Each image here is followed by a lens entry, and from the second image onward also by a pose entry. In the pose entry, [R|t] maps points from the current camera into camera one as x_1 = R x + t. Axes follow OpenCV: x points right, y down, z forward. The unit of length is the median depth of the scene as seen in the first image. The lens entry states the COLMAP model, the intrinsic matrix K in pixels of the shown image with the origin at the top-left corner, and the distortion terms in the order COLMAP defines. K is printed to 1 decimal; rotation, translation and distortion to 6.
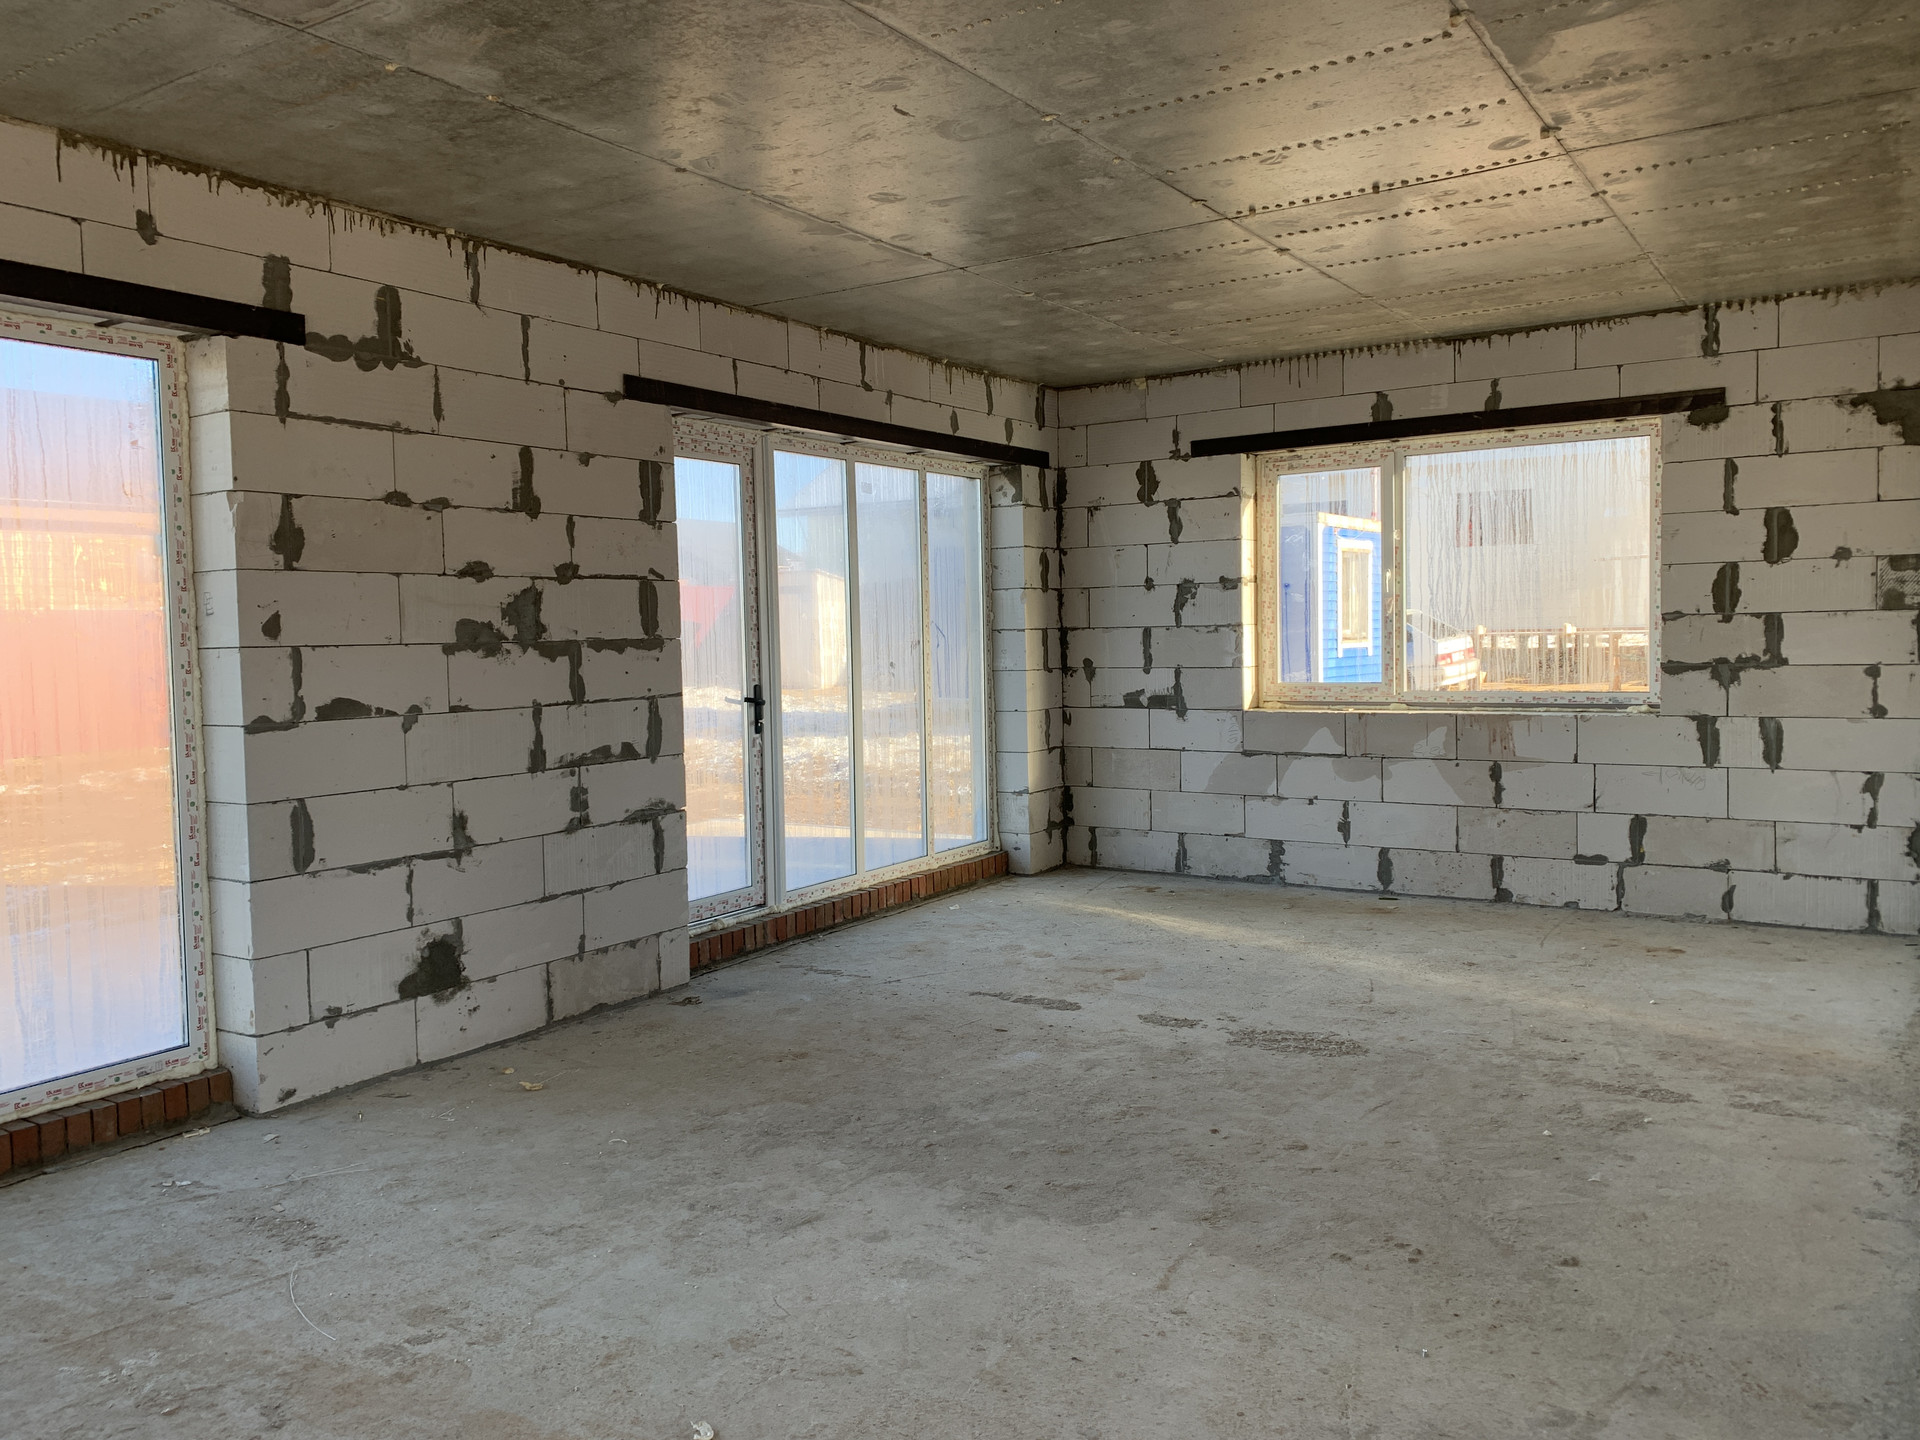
lens RADIAL K [[1487.6, 0, 952.6], [0, 1487.6, 692.1], [0, 0, 1]] dist [0.076503, -0.085370]
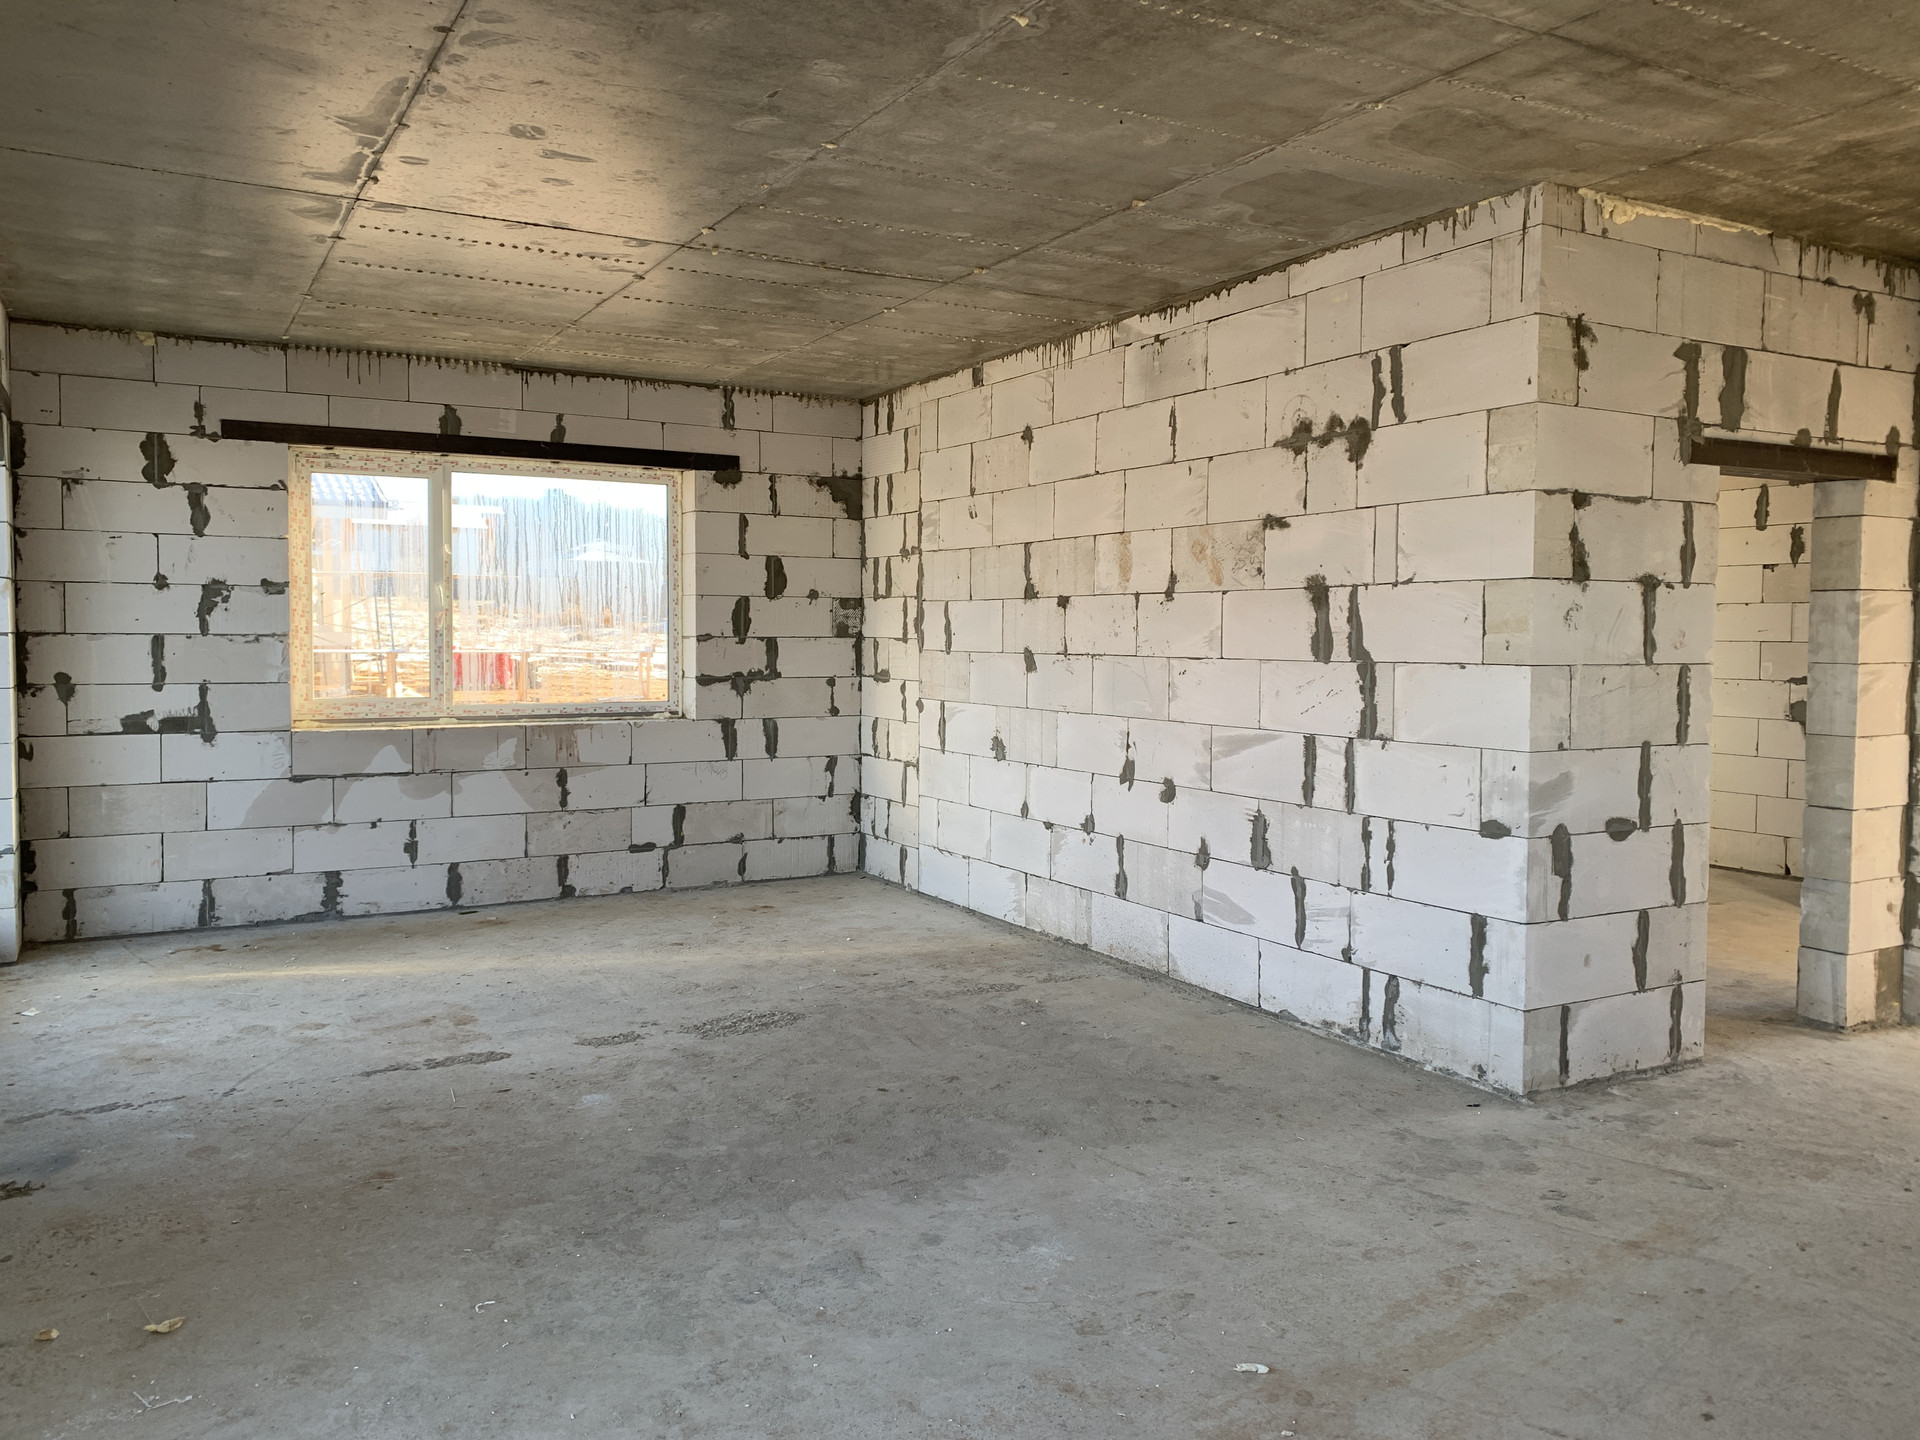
lens RADIAL K [[1487.6, 0, 952.1], [0, 1487.6, 689.9], [0, 0, 1]] dist [0.076503, -0.085370]
pose [[0.444857, -0.008792, 0.895559, -0.644958], [0.023914, 0.999712, -0.002064, -0.001421], [-0.895282, 0.022334, 0.444939, 0.365410]]
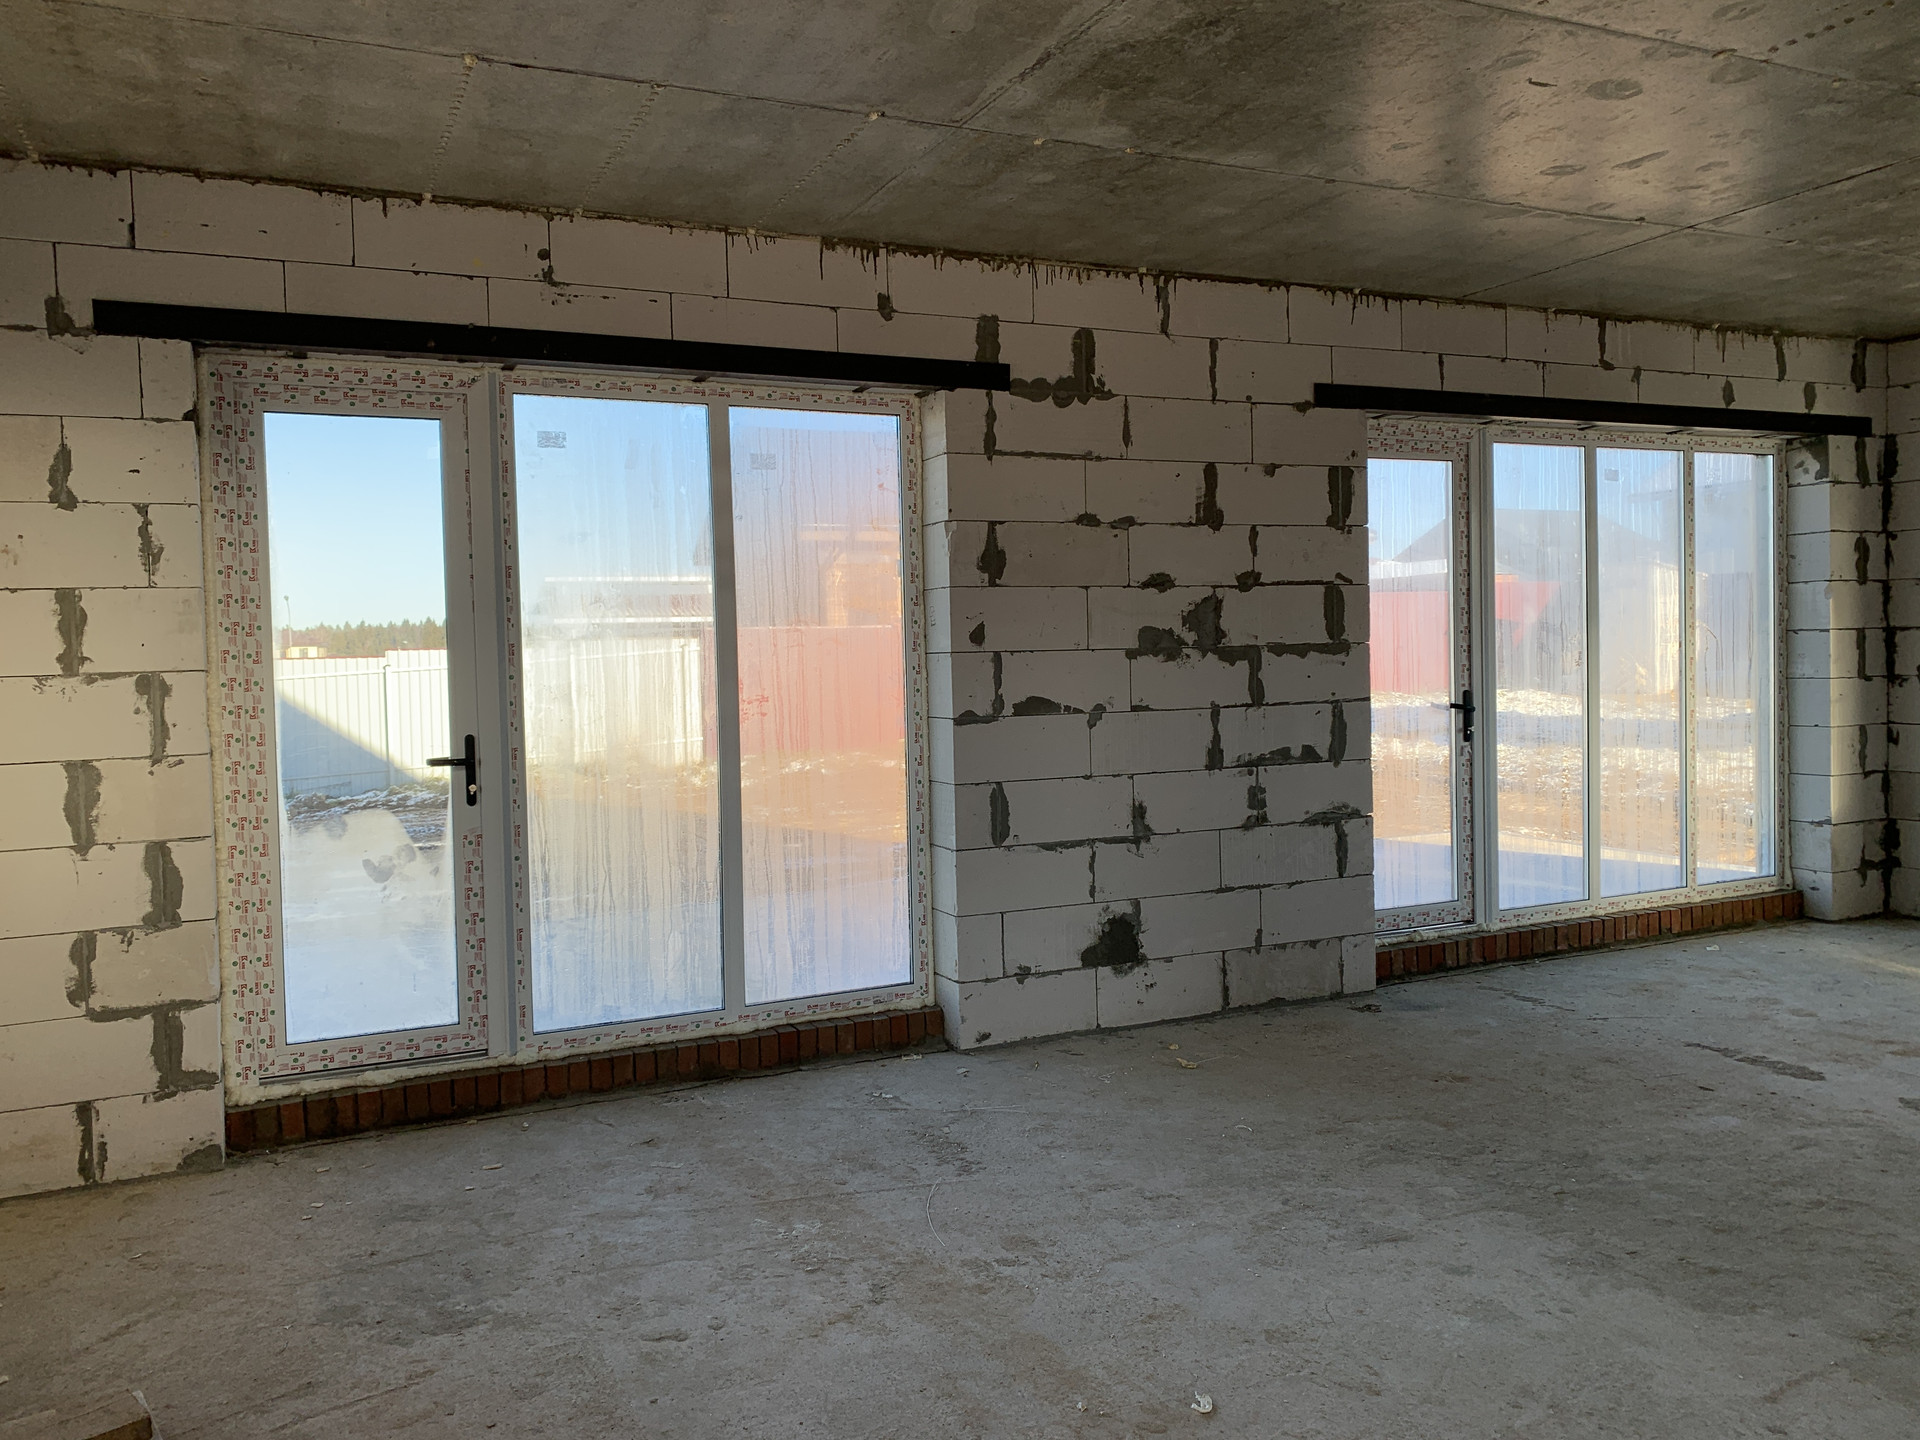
lens RADIAL K [[1487.6, 0, 946.3], [0, 1487.6, 691.2], [0, 0, 1]] dist [0.076503, -0.085370]
pose [[0.848306, 0.017349, -0.529221, 0.120235], [-0.017511, 0.999836, 0.004707, -0.003867], [0.529216, 0.005274, 0.848471, 0.006236]]
